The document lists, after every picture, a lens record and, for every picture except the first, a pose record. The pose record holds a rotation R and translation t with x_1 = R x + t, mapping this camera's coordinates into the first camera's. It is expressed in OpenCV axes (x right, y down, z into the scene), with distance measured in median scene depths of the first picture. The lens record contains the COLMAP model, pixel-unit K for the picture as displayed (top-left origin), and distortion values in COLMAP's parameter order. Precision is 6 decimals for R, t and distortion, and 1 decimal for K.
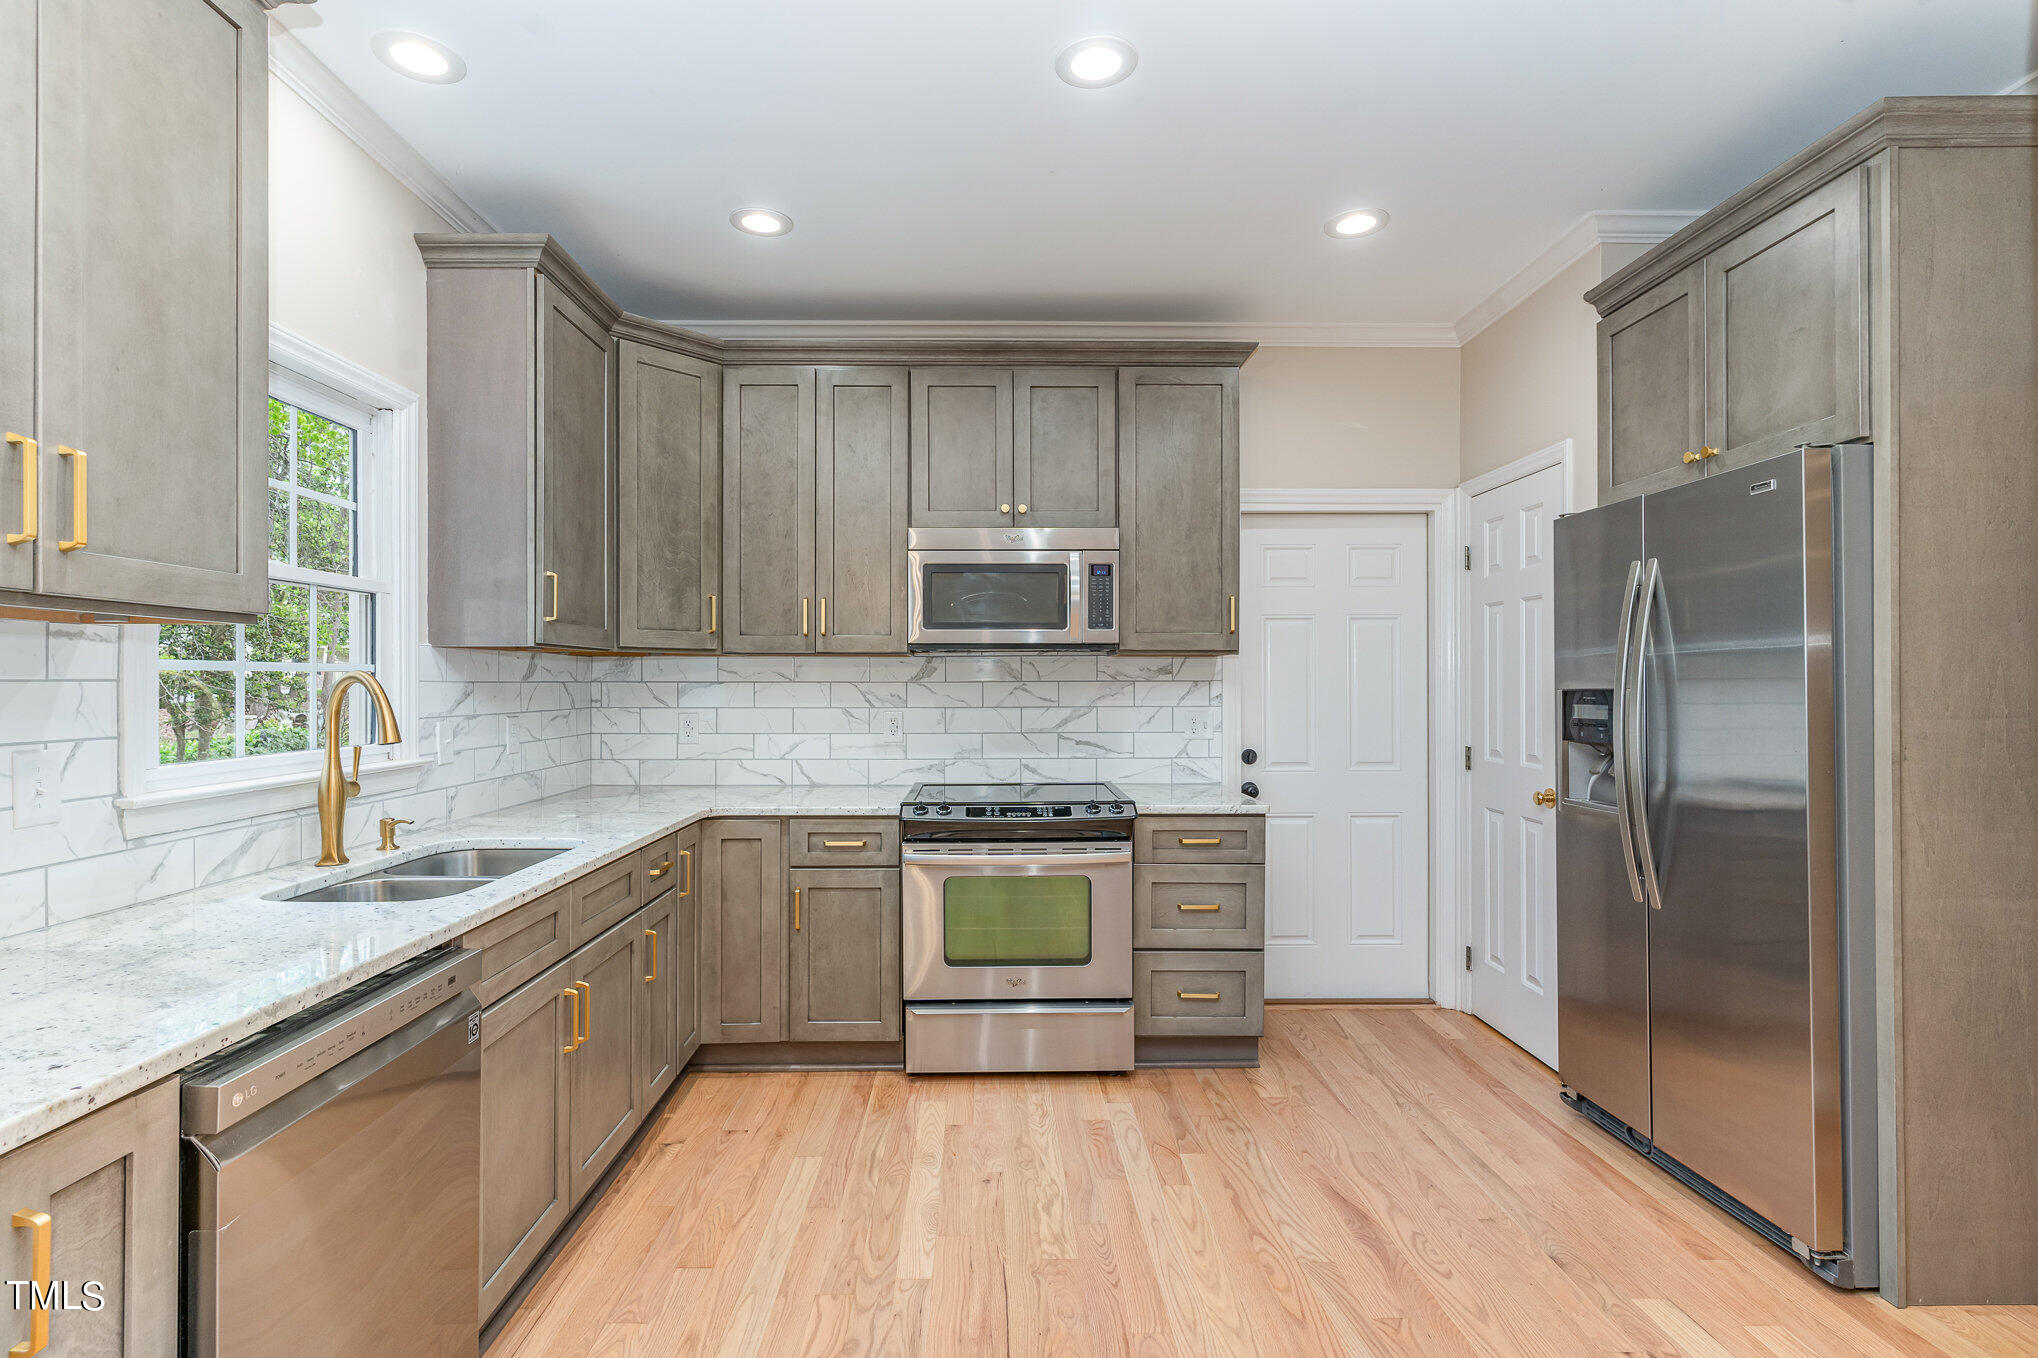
lens RADIAL K [[978.9, 0, 983.2], [0, 978.9, 681.5], [0, 0, 1]] dist [-0.002891, 0.002094]
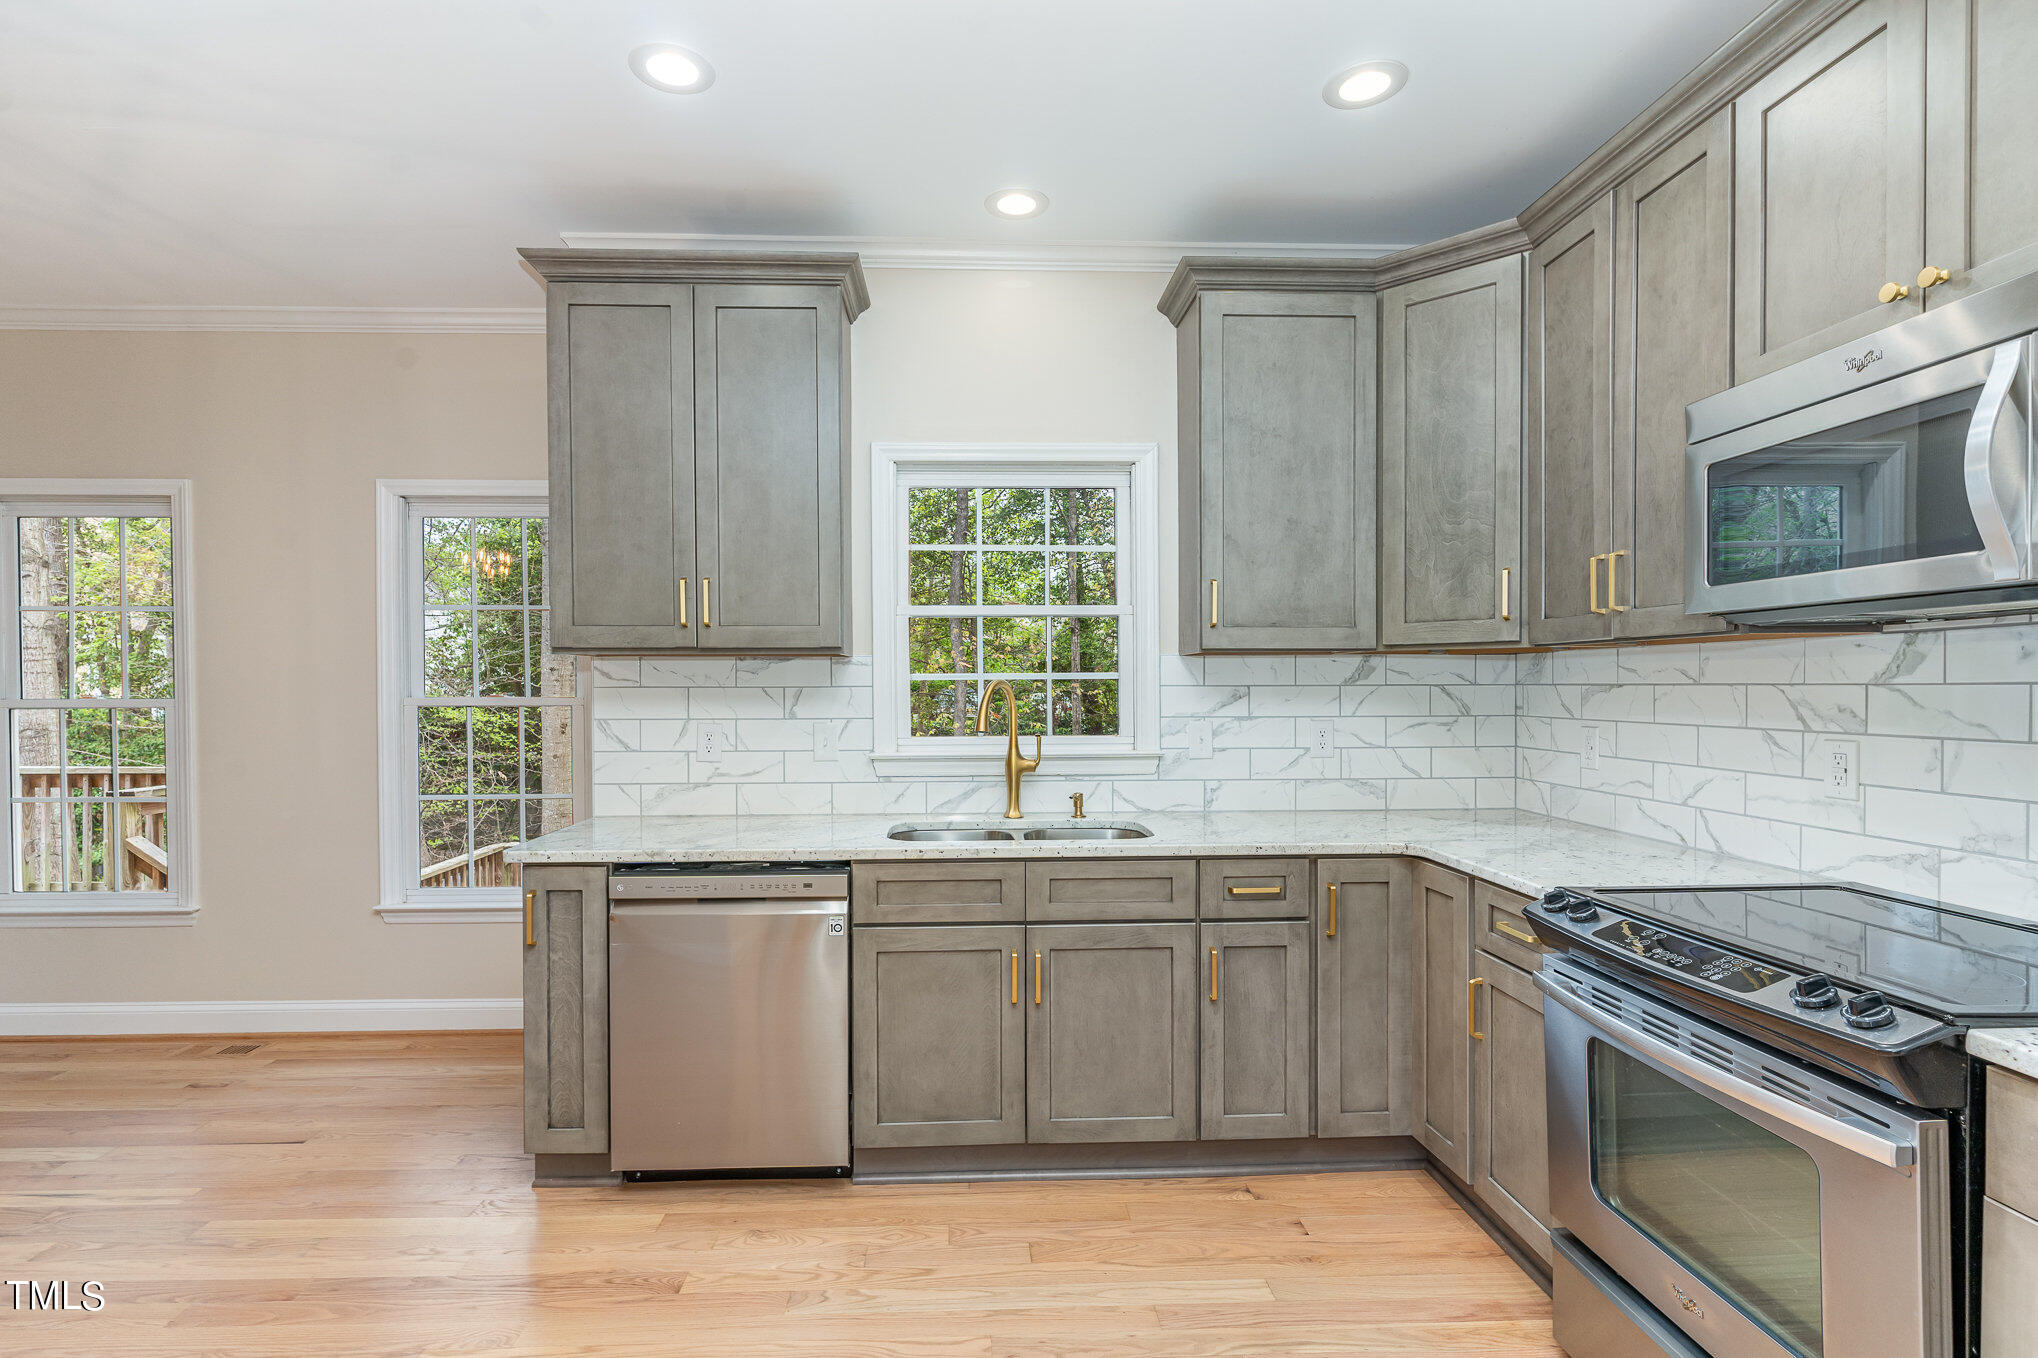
lens RADIAL K [[978.9, 0, 1000.1], [0, 978.9, 703.4], [0, 0, 1]] dist [-0.002891, 0.002094]
pose [[0.036677, 0.019537, -0.999136, 0.734346], [0.004967, 0.999793, 0.019732, -0.003695], [0.999315, -0.005686, 0.036573, 0.938043]]
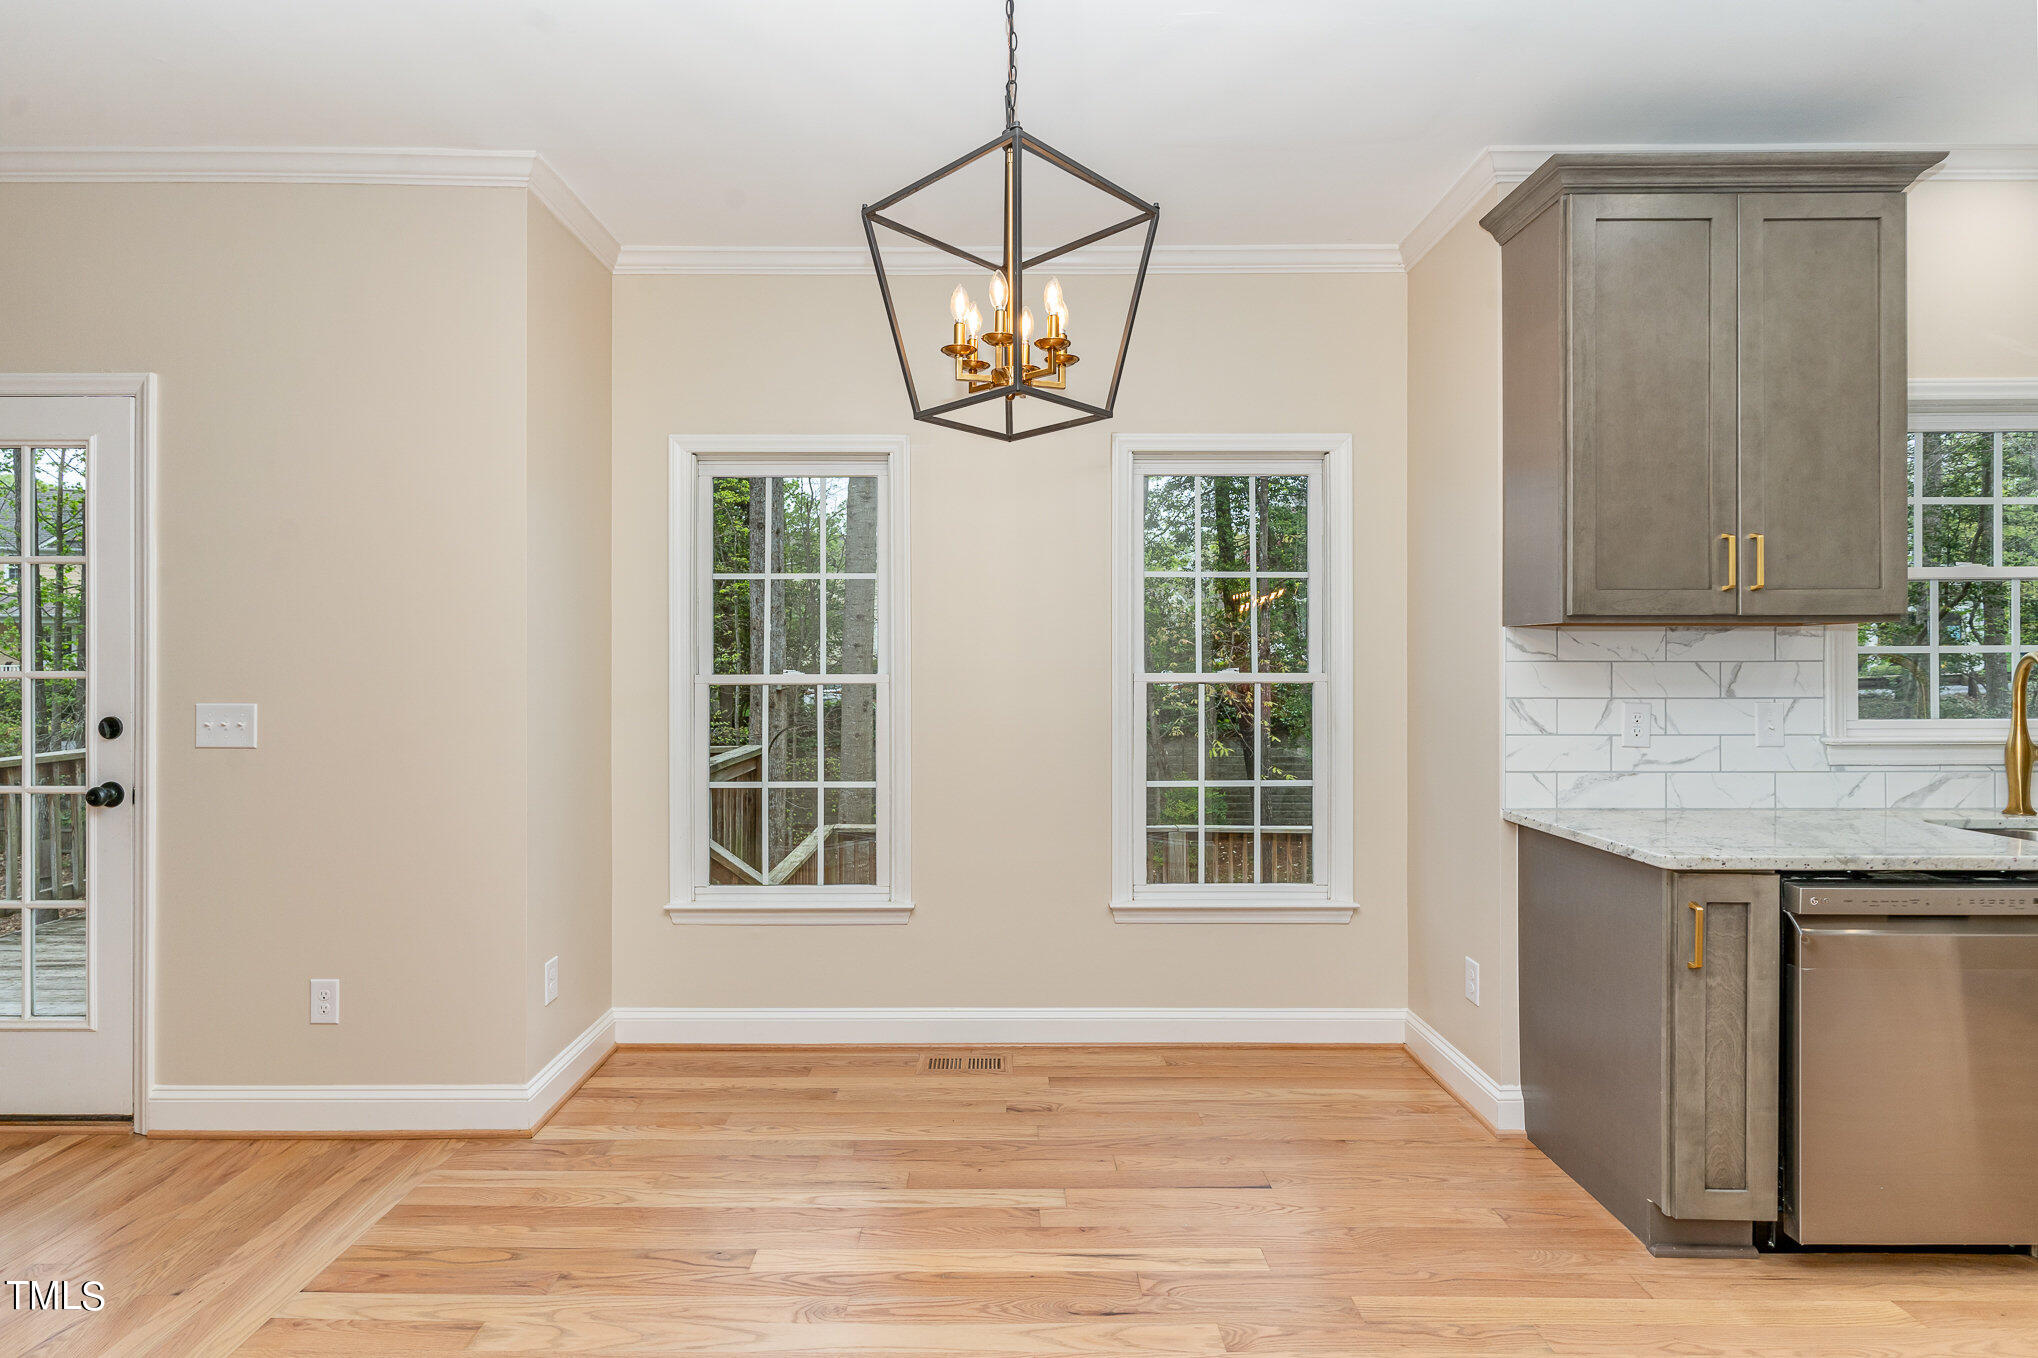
lens RADIAL K [[960.6, 0, 1014.0], [0, 960.6, 668.2], [0, 0, 1]] dist [0.002854, -0.000687]
pose [[0.000432, 0.001476, -0.999999, 0.516056], [0.003275, 0.999994, 0.001477, 0.002489], [0.999995, -0.003276, 0.000427, -0.230050]]
